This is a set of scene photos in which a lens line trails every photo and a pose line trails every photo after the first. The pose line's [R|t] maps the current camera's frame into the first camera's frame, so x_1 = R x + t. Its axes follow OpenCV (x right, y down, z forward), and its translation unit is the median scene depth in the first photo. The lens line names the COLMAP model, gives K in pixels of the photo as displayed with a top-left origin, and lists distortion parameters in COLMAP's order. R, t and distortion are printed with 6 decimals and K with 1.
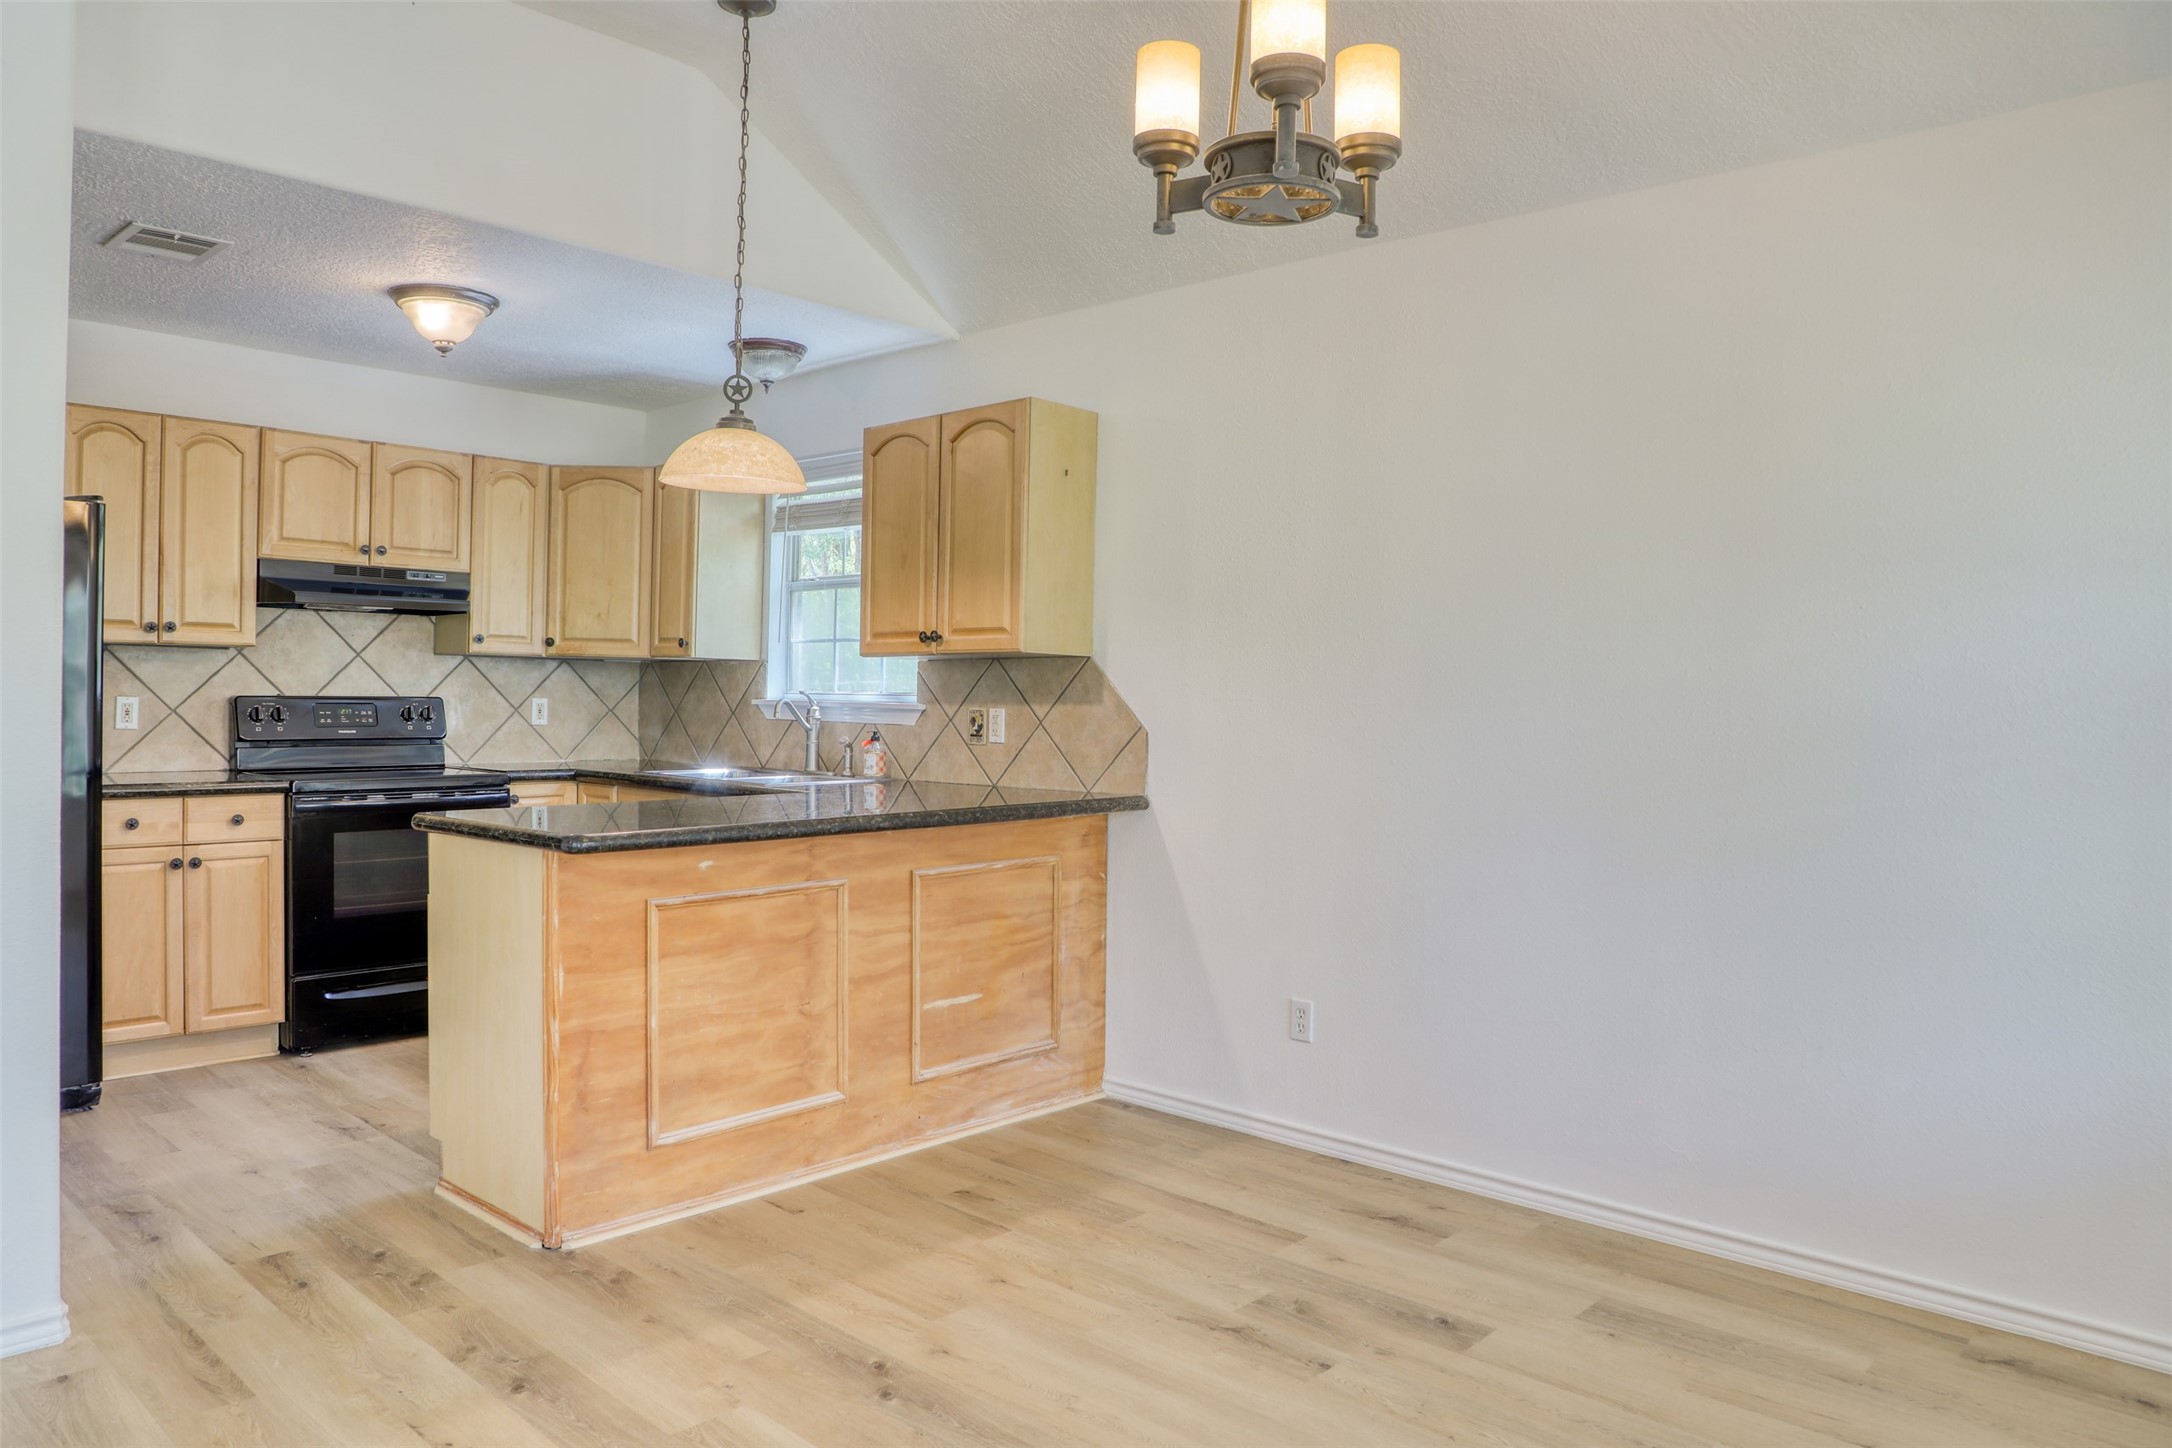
lens RADIAL K [[1466.1, 0, 1082.6], [0, 1466.1, 713.8], [0, 0, 1]] dist [-0.073517, 0.034637]
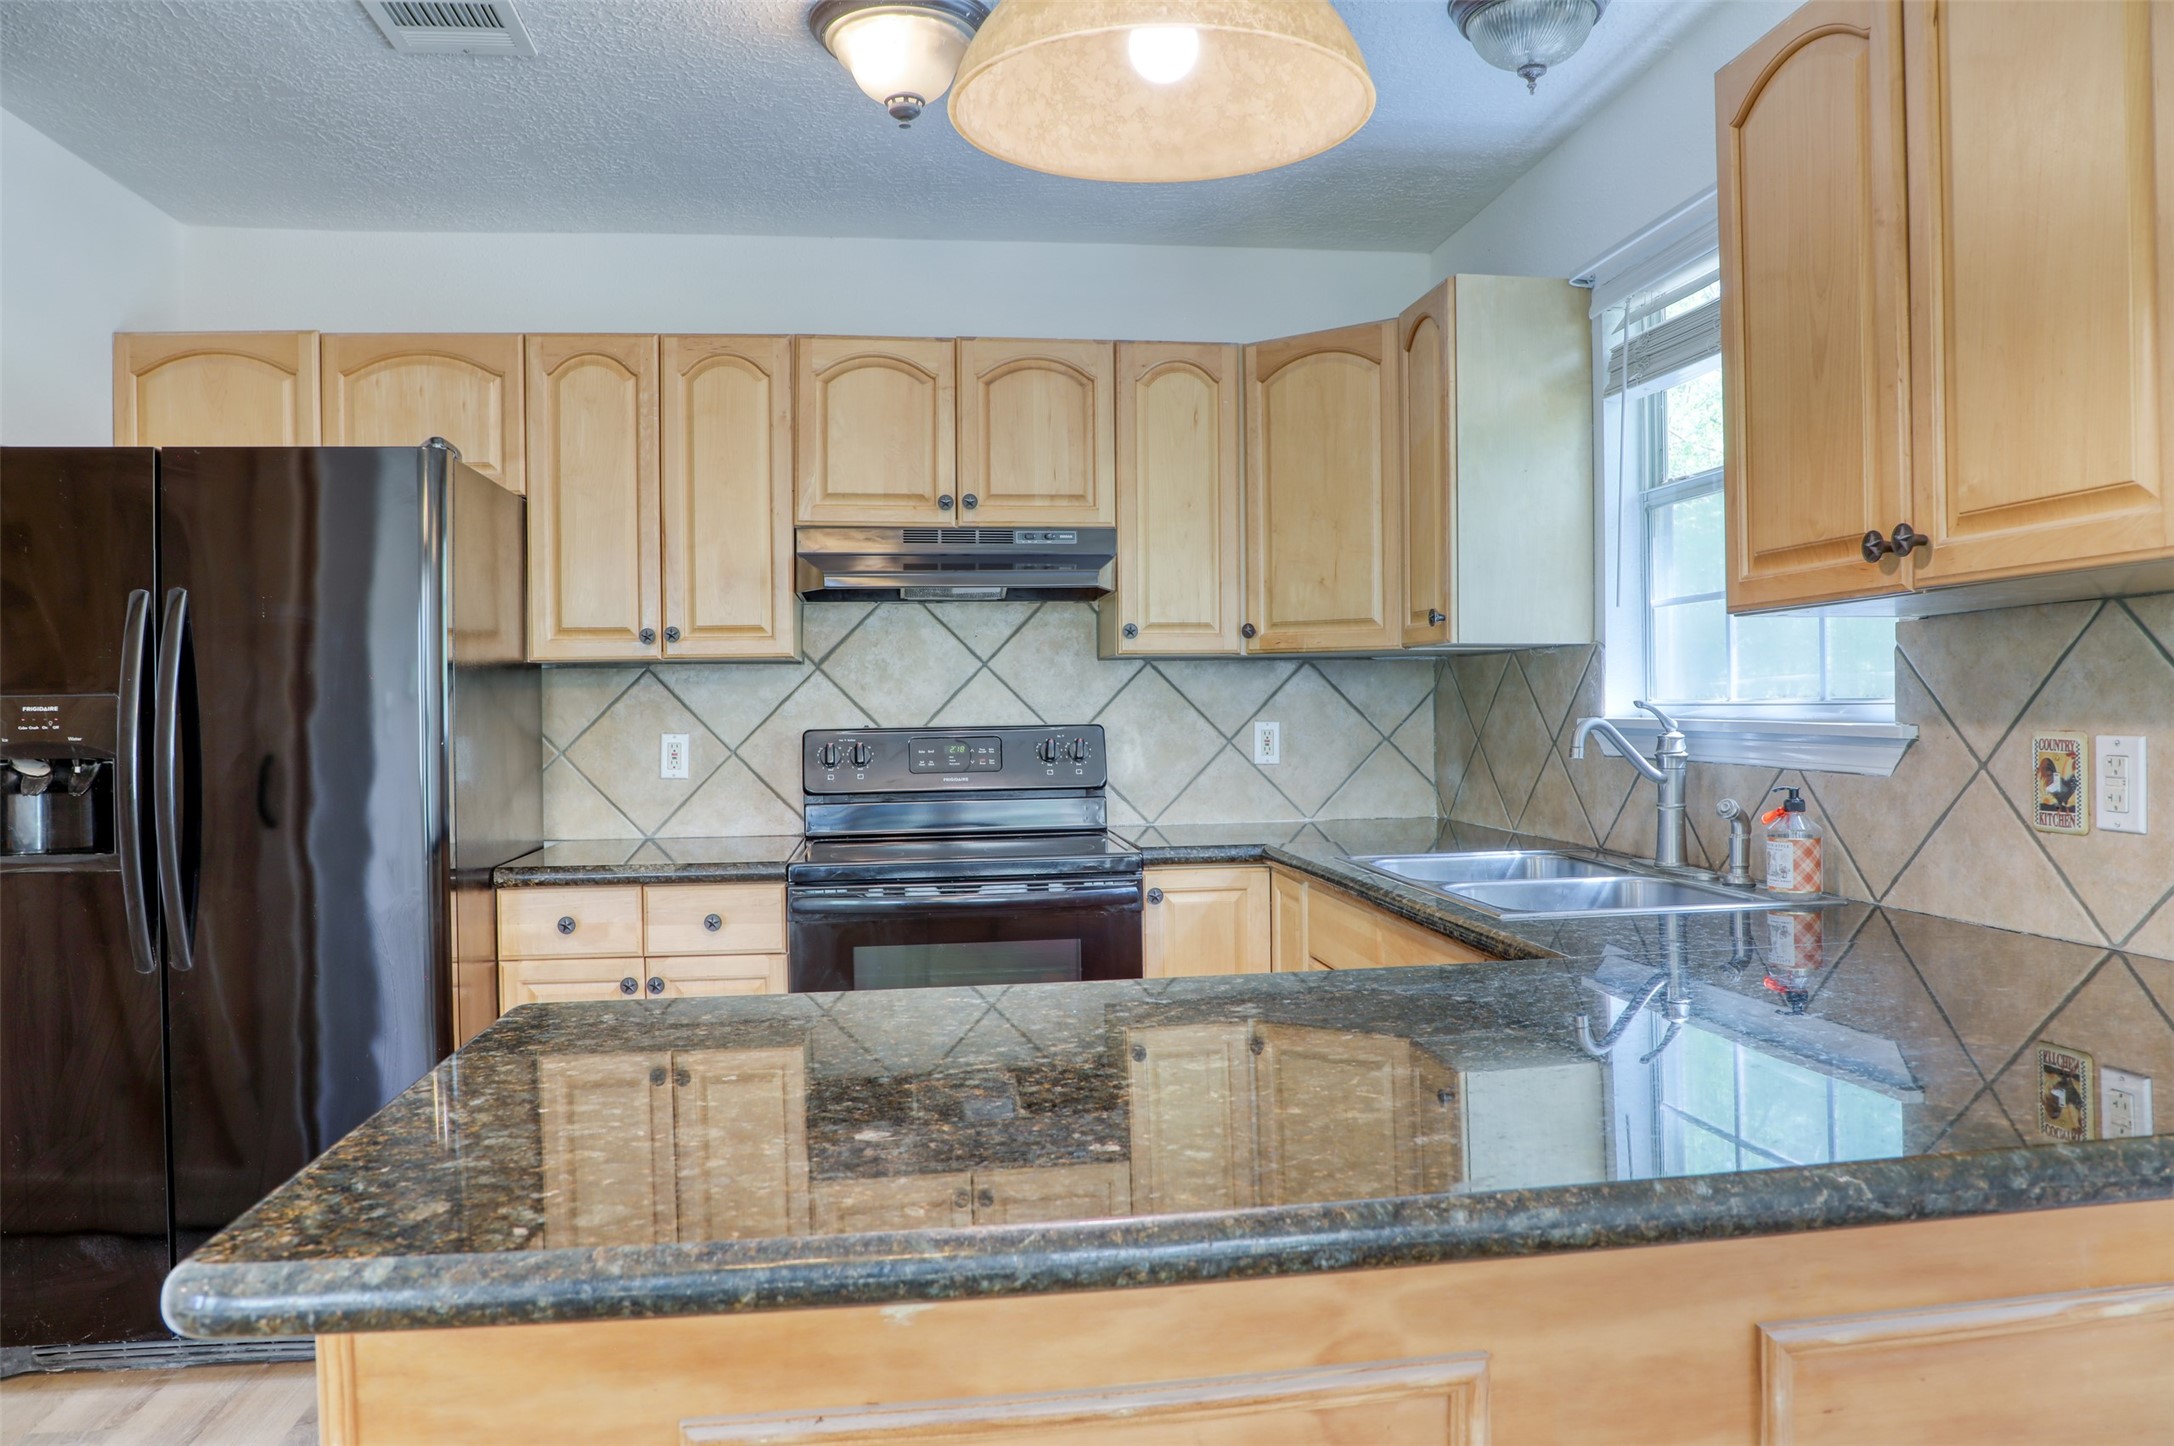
lens RADIAL K [[1467.5, 0, 1083.6], [0, 1467.5, 712.8], [0, 0, 1]] dist [-0.073517, 0.034637]
pose [[0.765928, -0.022429, -0.642535, -0.028344], [0.017378, 0.999748, -0.014183, -0.008673], [0.642692, -0.000302, 0.766125, 0.562711]]
